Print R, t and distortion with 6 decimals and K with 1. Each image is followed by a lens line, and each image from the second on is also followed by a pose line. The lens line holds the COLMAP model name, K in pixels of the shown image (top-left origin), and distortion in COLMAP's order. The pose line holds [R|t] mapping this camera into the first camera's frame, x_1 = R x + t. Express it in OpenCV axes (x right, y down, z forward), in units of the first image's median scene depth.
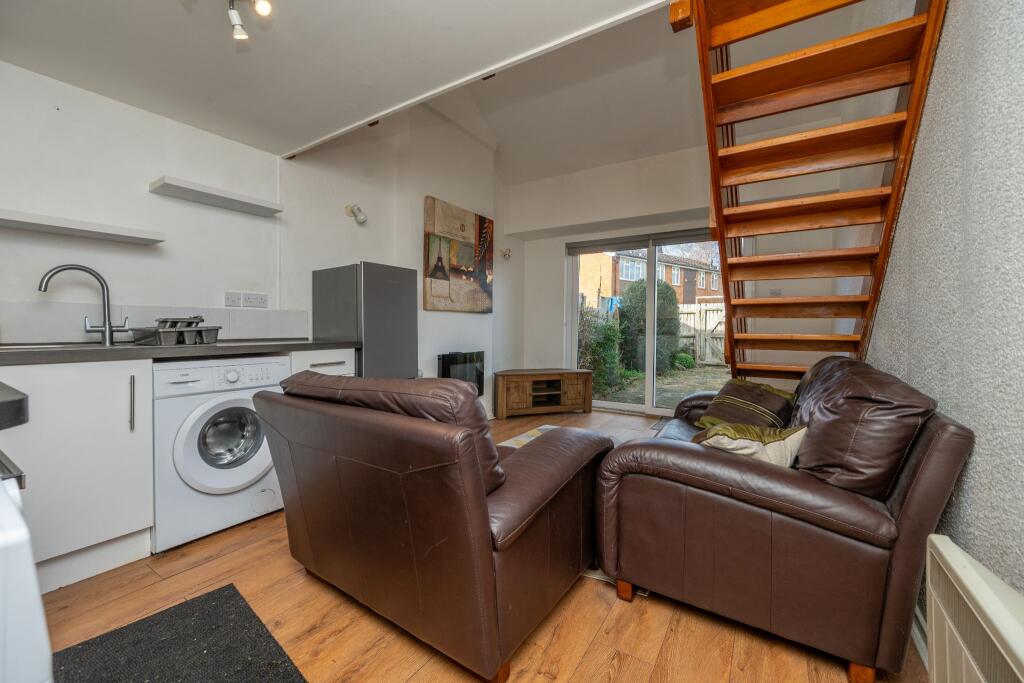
lens RADIAL K [[409.8, 0, 512.1], [0, 409.8, 329.3], [0, 0, 1]] dist [0.003972, -0.001720]
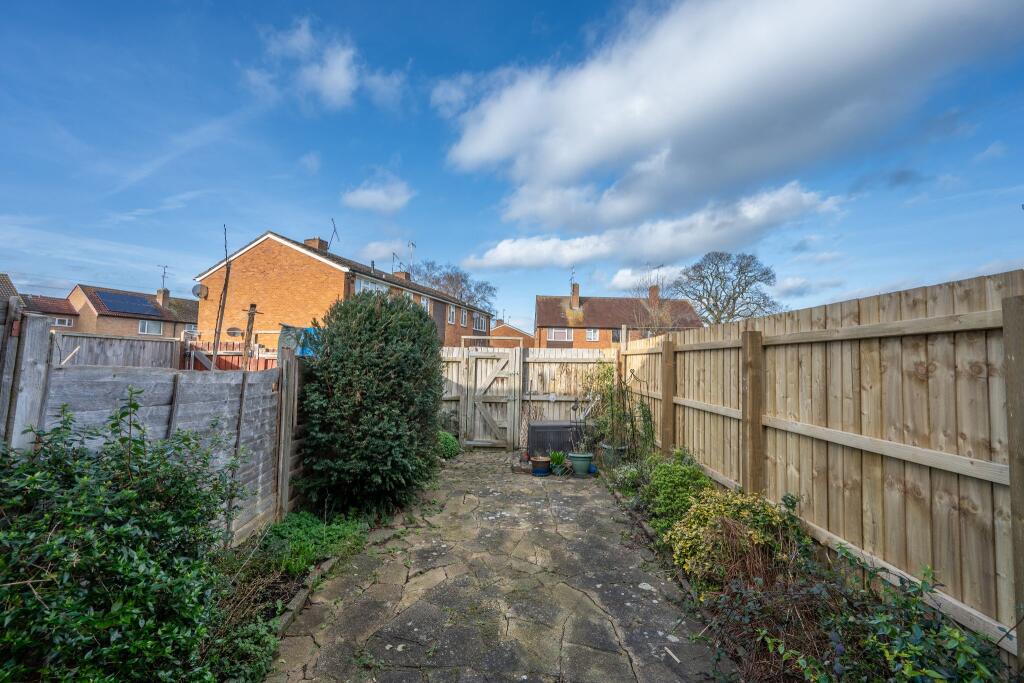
lens RADIAL K [[409.8, 0, 515.2], [0, 409.8, 339.4], [0, 0, 1]] dist [0.003972, -0.001720]
pose [[0.820287, 0.048260, 0.569913, 0.833358], [-0.018201, 0.998132, -0.058324, -0.201931], [-0.571663, 0.037469, 0.819633, 2.307309]]
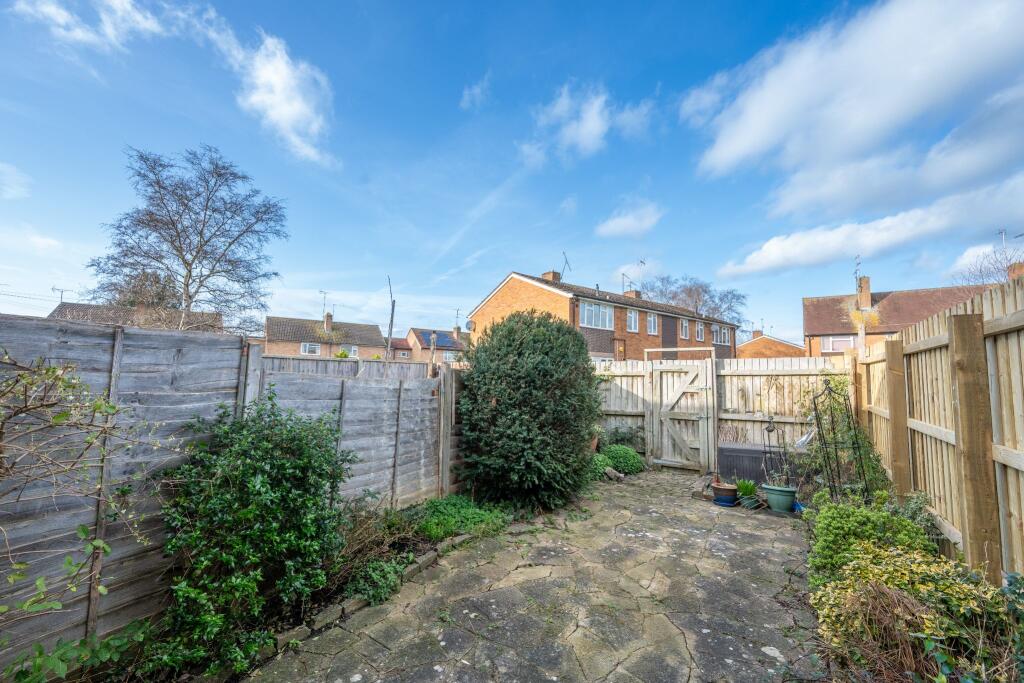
lens RADIAL K [[409.8, 0, 519.2], [0, 409.8, 342.9], [0, 0, 1]] dist [0.003972, -0.001720]
pose [[0.999723, 0.012131, 0.020144, 1.298433], [-0.010299, 0.996005, -0.088705, -0.170099], [-0.021139, 0.088473, 0.995854, 2.094873]]
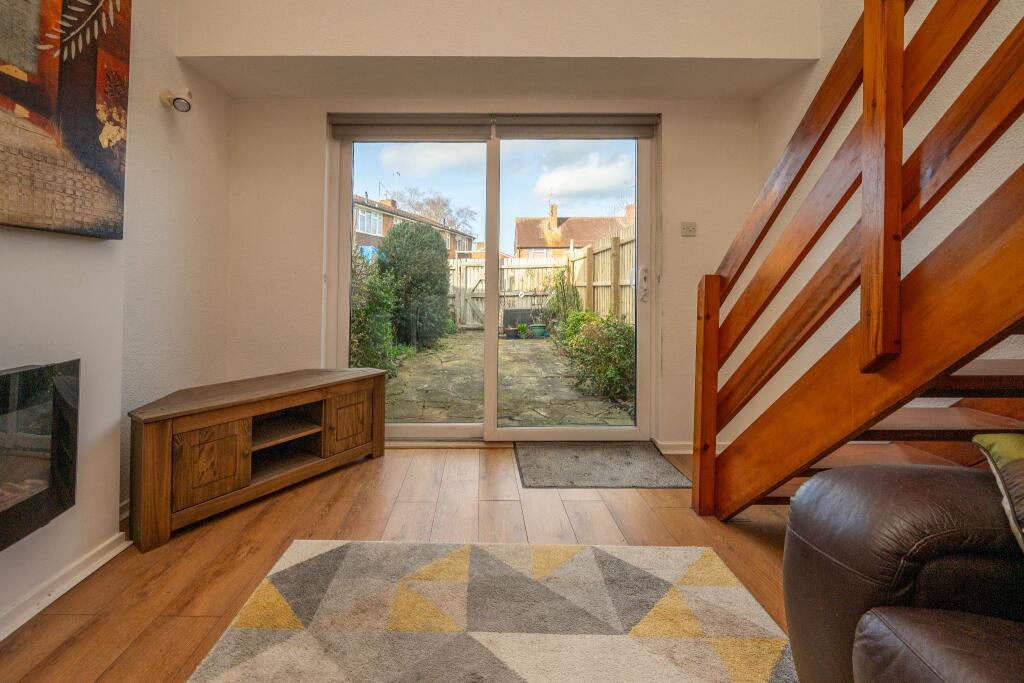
lens RADIAL K [[429.0, 0, 487.6], [0, 429.0, 274.1], [0, 0, 1]] dist [-0.015489, 0.000273]
pose [[0.833757, 0.011387, 0.552014, 0.020891], [0.008629, 0.999396, -0.033648, 0.006131], [-0.552064, 0.032818, 0.833155, 1.070056]]
